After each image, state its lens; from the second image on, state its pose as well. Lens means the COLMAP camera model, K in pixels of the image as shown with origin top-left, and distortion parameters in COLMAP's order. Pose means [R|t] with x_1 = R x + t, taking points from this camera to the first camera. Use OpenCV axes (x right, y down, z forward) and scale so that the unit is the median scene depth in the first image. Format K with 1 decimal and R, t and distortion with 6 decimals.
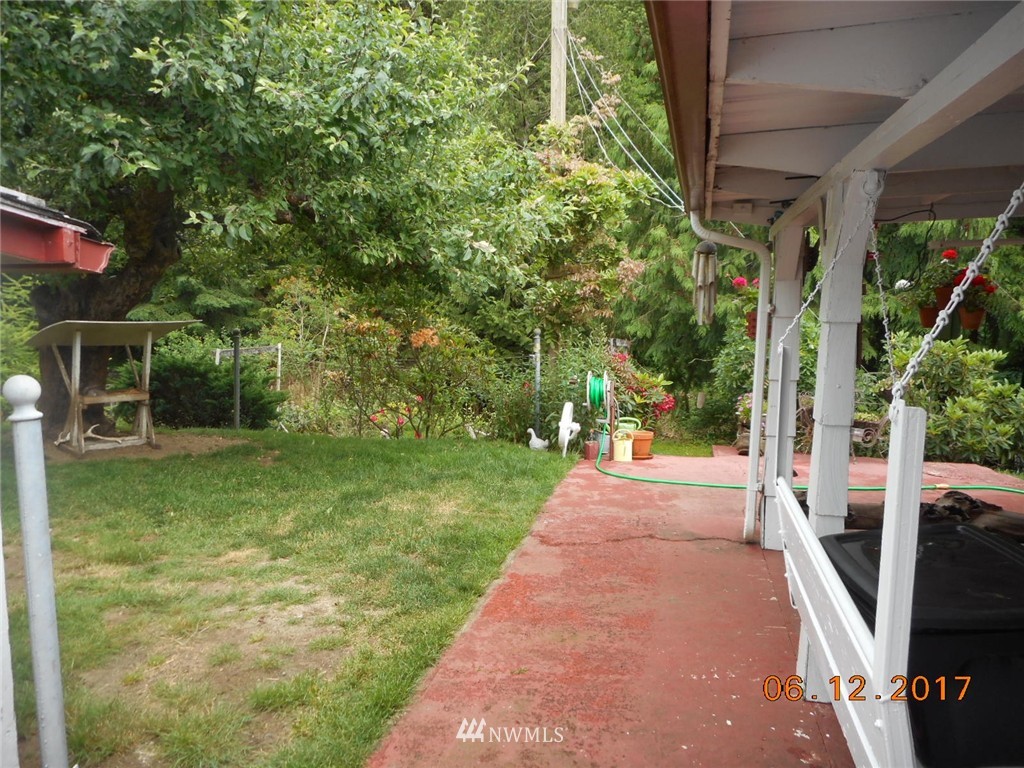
lens RADIAL K [[753.6, 0, 512.0], [0, 753.6, 384.0], [0, 0, 1]] dist [0.006597, -0.005201]
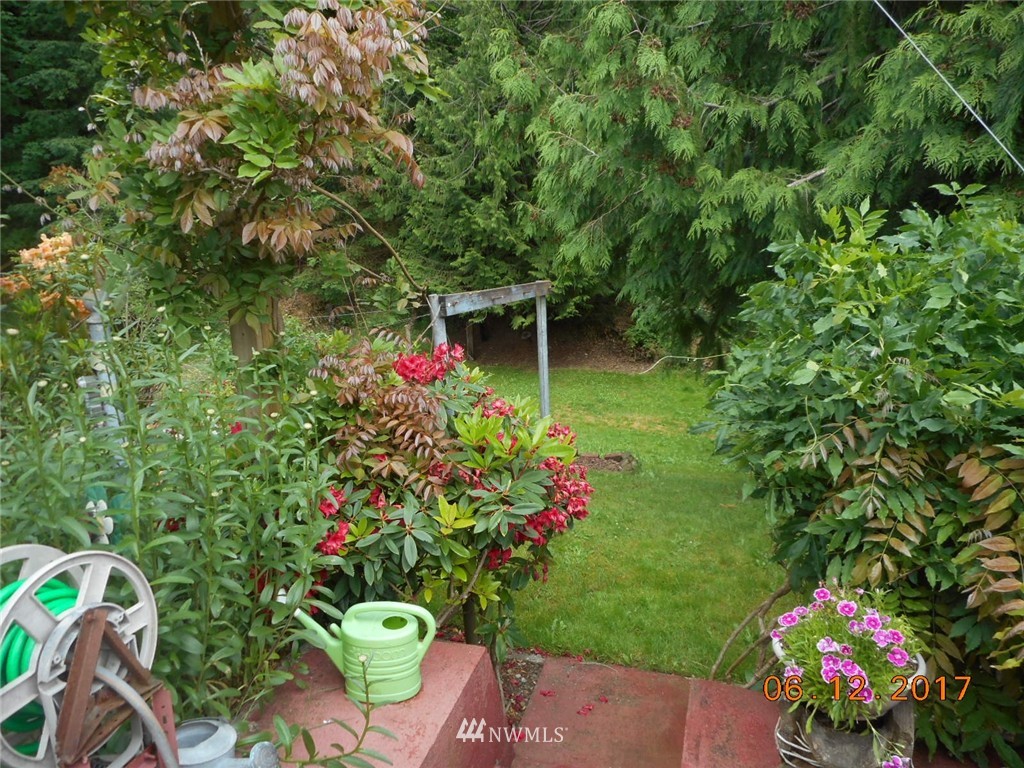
lens RADIAL K [[753.6, 0, 512.0], [0, 753.6, 384.0], [0, 0, 1]] dist [0.006597, -0.005201]
pose [[0.997070, -0.011389, -0.075636, 0.162513], [0.021206, 0.991249, 0.130290, -0.054022], [0.073490, -0.131512, 0.988587, 0.534490]]
